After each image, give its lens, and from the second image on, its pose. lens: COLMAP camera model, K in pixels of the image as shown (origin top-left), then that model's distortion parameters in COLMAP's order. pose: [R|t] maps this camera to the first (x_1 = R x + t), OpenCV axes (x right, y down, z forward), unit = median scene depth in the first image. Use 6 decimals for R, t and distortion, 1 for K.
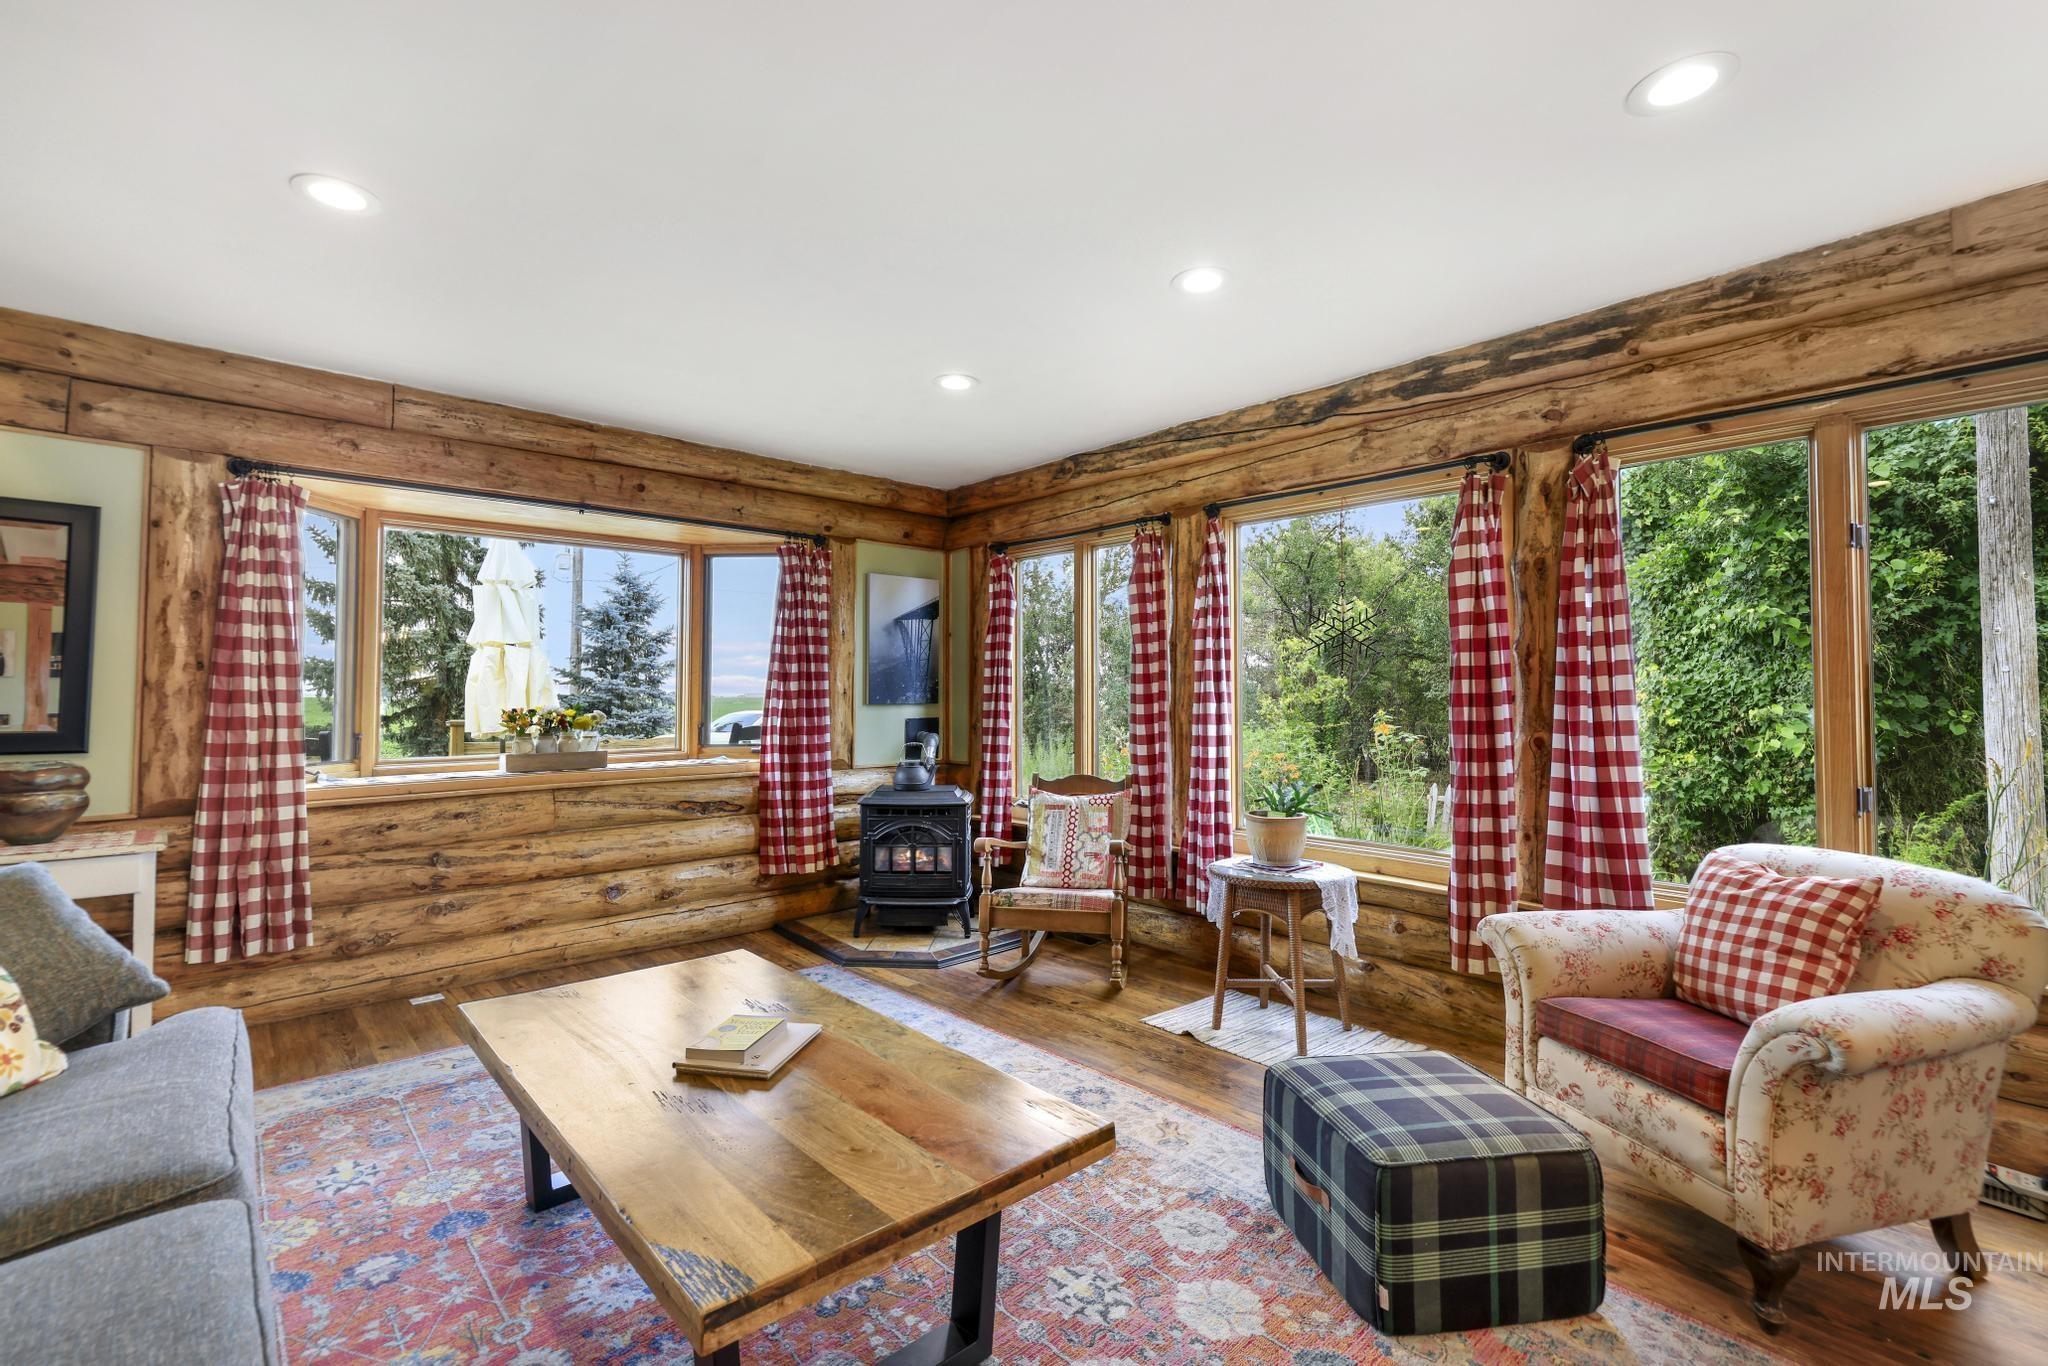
lens RADIAL K [[917.0, 0, 1030.2], [0, 917.0, 665.3], [0, 0, 1]] dist [-0.001797, 0.001219]
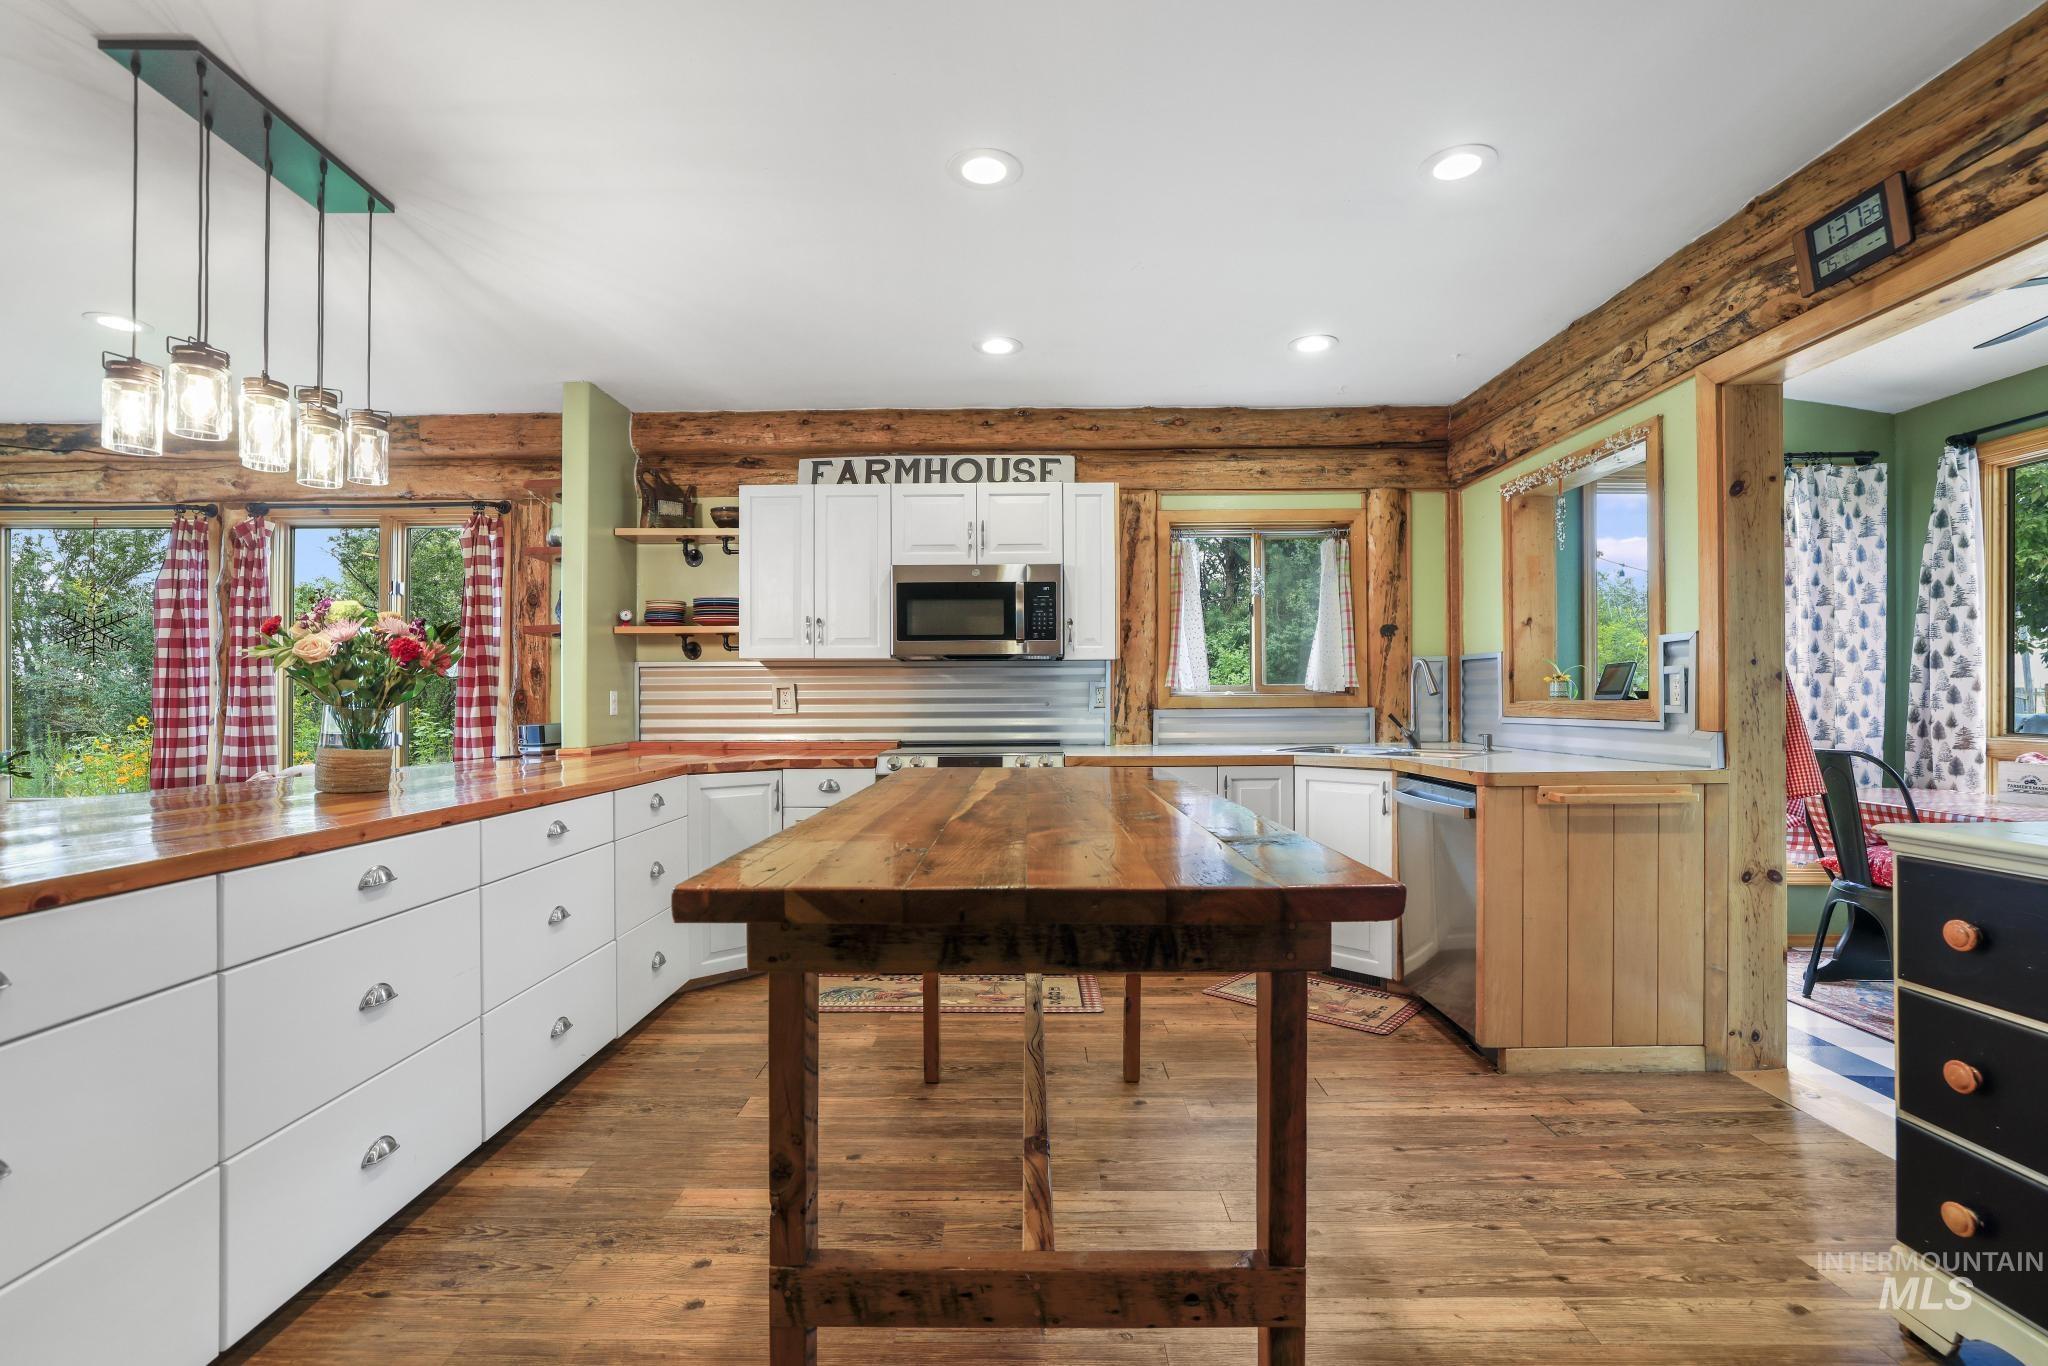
lens RADIAL K [[925.5, 0, 1012.8], [0, 925.5, 691.7], [0, 0, 1]] dist [-0.003533, 0.001913]
pose [[0.704074, 0.004810, 0.710110, 0.305430], [-0.020281, 0.999705, 0.013337, 0.005376], [-0.709837, -0.023792, 0.703964, -0.681266]]
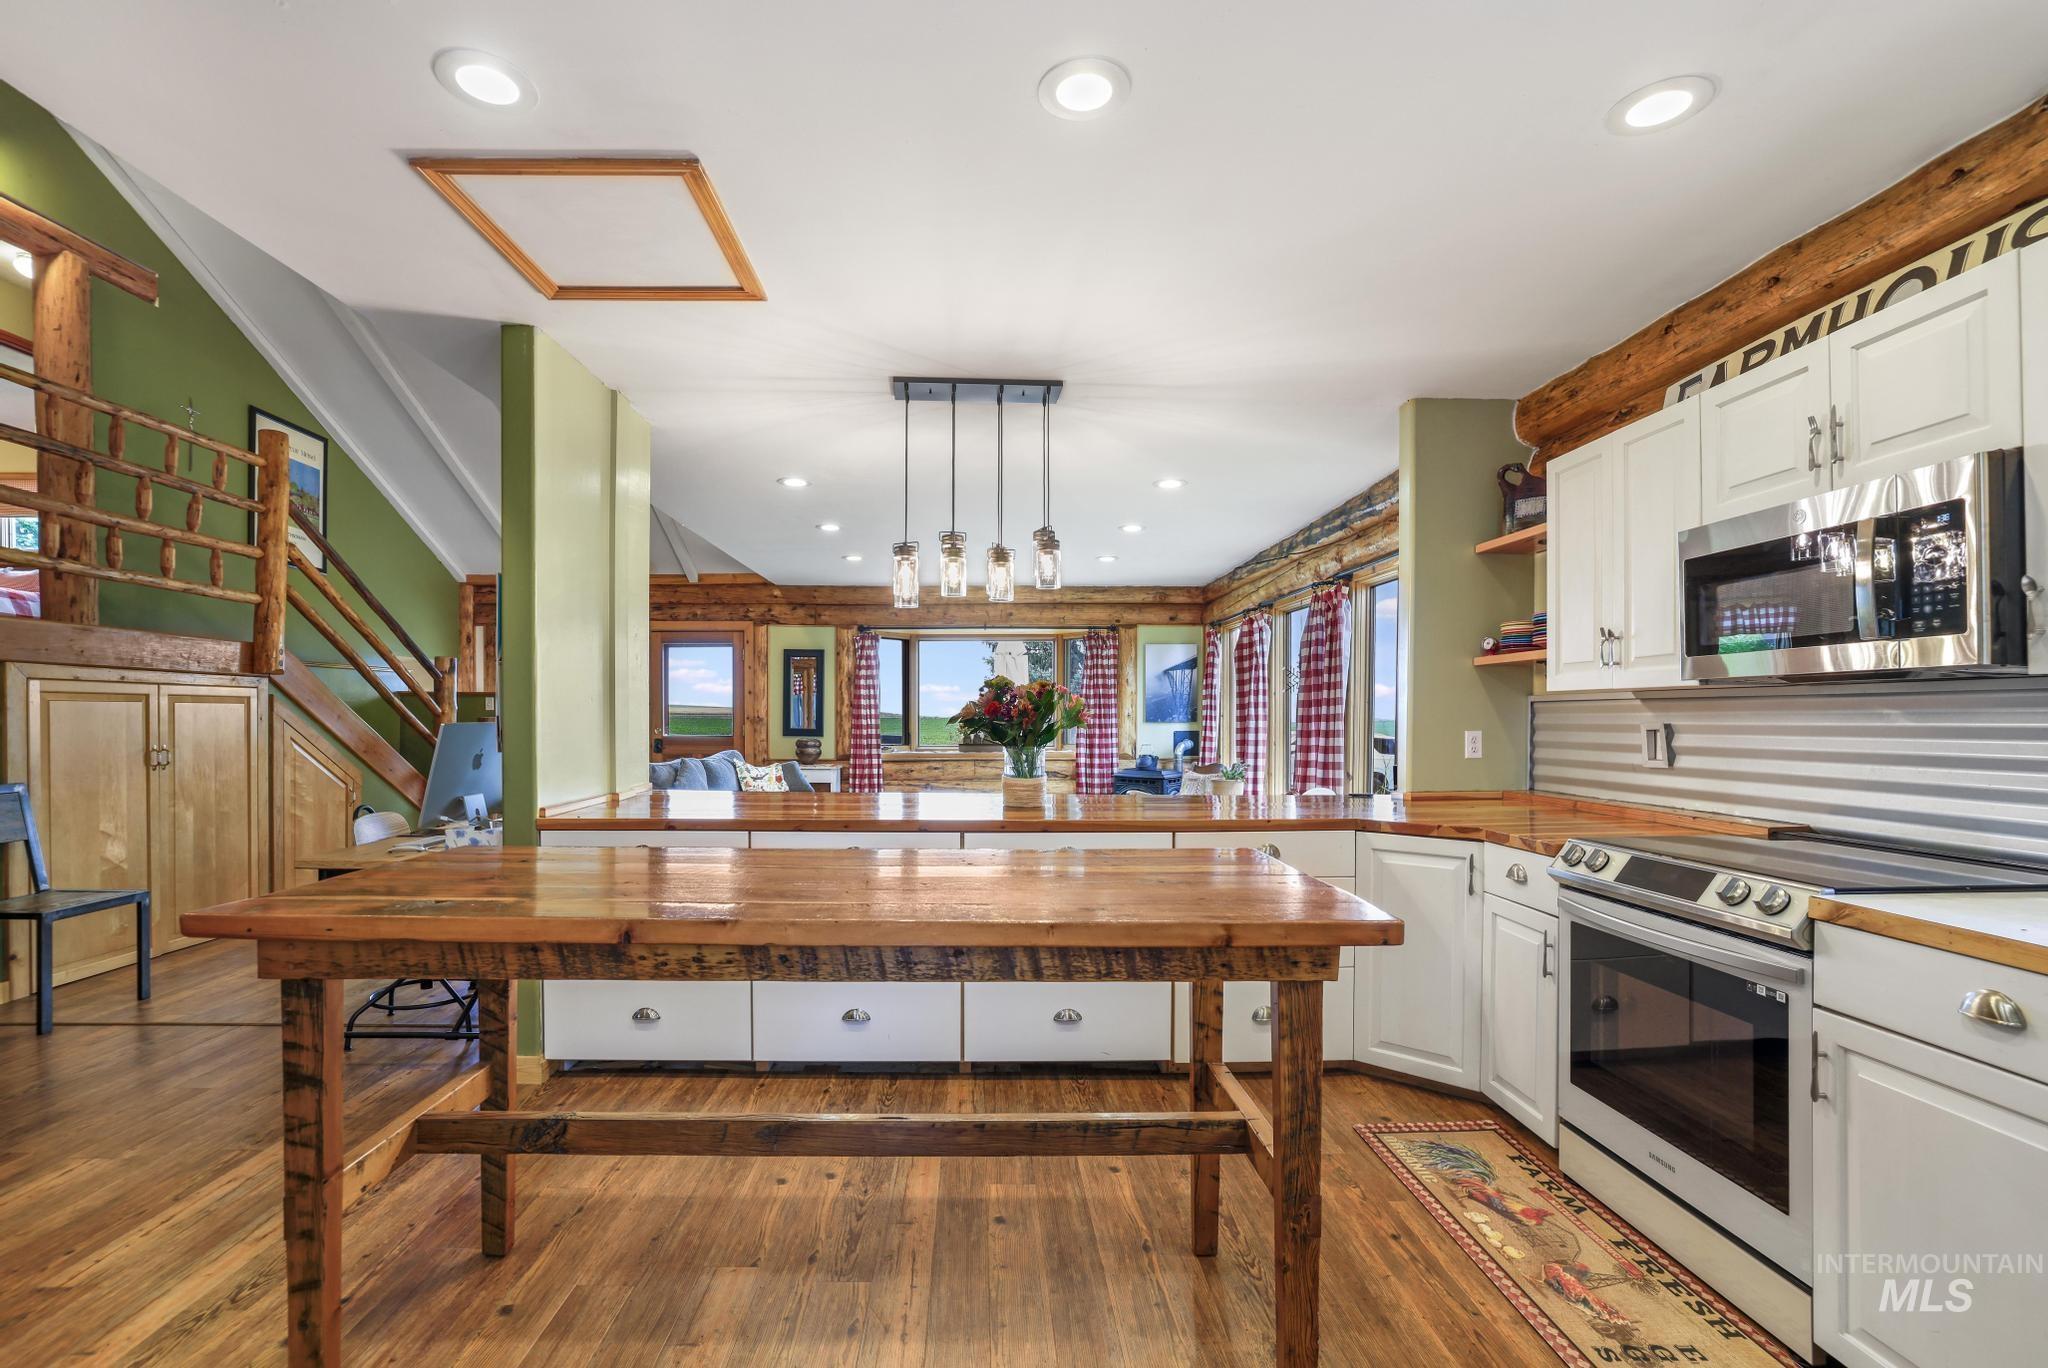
lens RADIAL K [[925.5, 0, 967.3], [0, 925.5, 722.6], [0, 0, 1]] dist [-0.003533, 0.001913]
pose [[0.743746, 0.004045, -0.668450, 0.947179], [0.021120, 0.999340, 0.029547, -0.017965], [0.668129, -0.036093, 0.743170, -0.645237]]
